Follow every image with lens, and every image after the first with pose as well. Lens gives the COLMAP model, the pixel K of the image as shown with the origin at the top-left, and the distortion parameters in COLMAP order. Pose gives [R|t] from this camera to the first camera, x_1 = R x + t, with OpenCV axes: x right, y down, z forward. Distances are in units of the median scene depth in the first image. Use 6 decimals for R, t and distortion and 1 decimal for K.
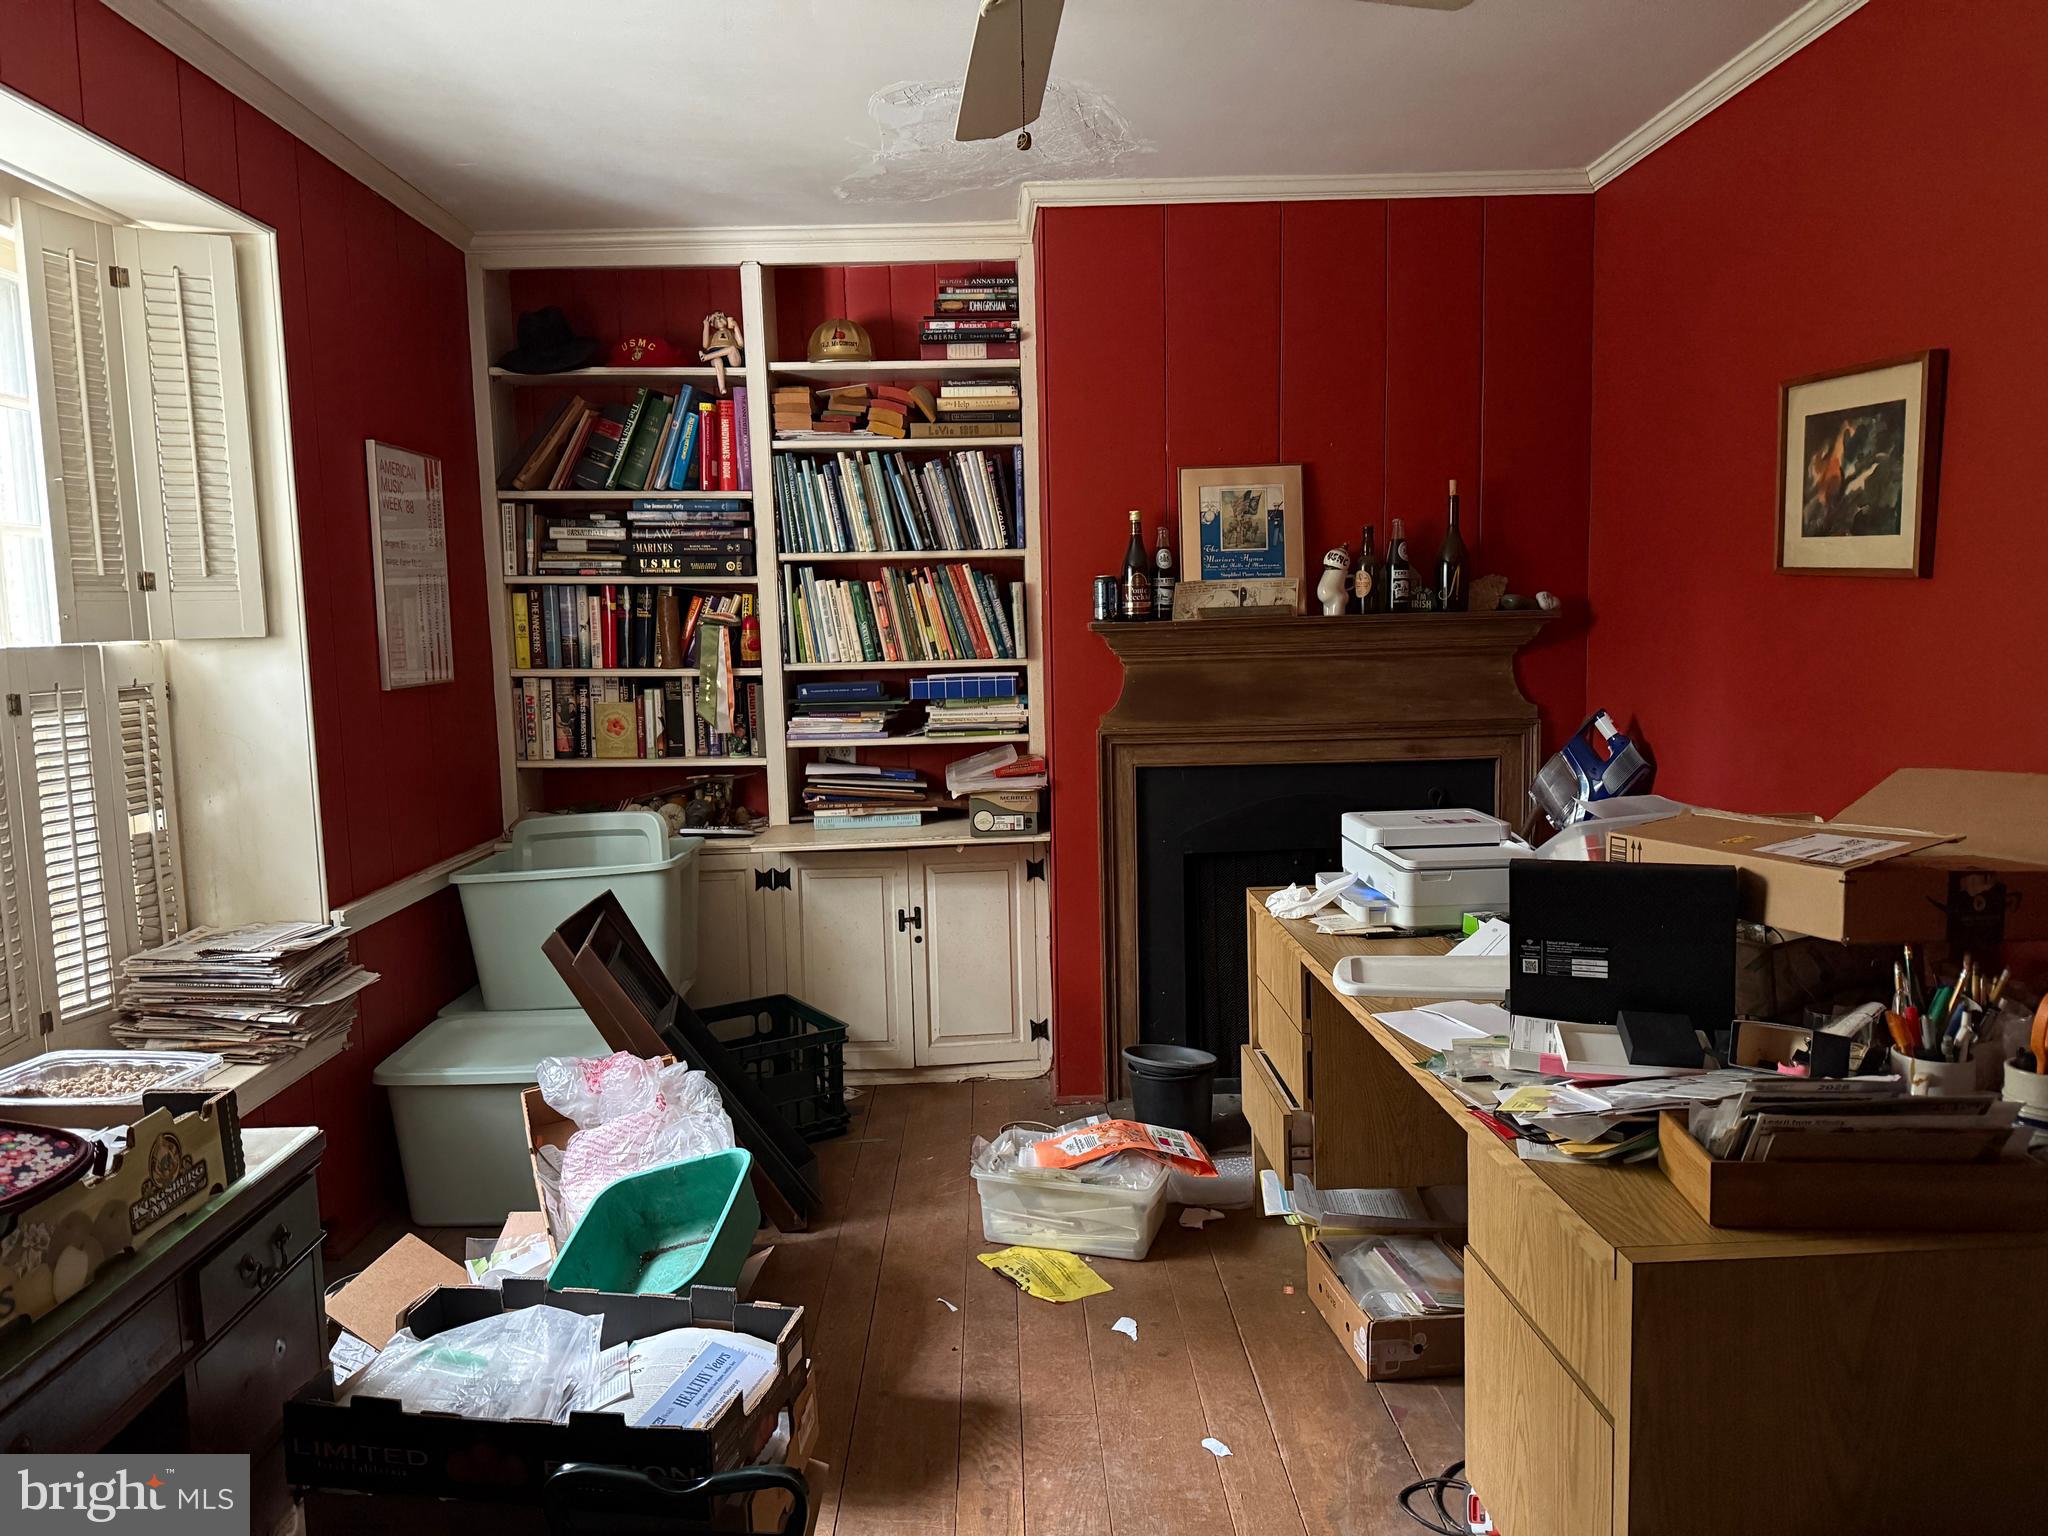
lens RADIAL K [[1410.0, 0, 1024.0], [0, 1410.0, 768.0], [0, 0, 1]] dist [0.133309, -0.197590]
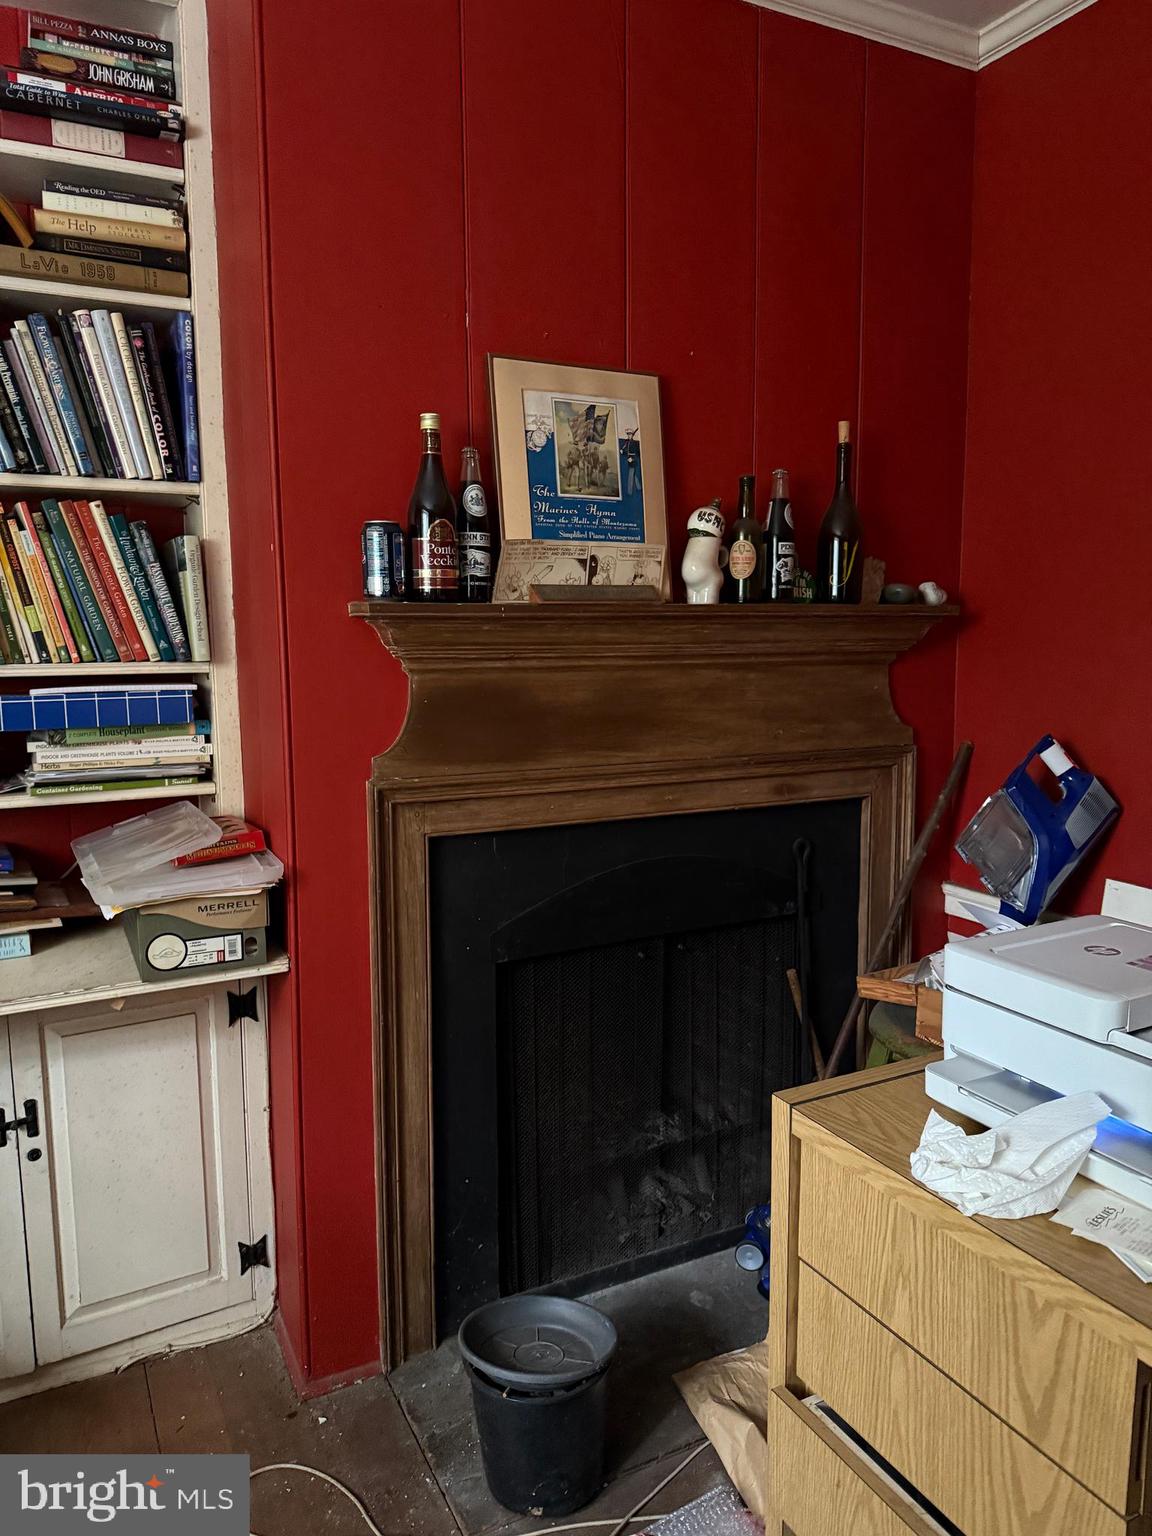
lens RADIAL K [[1057.5, 0, 576.0], [0, 1057.5, 768.0], [0, 0, 1]] dist [0.133309, -0.197590]
pose [[0.903263, -0.034960, 0.427661, -0.061663], [0.028775, 0.999367, 0.020918, -0.039493], [-0.428121, -0.006588, 0.903697, 0.548336]]
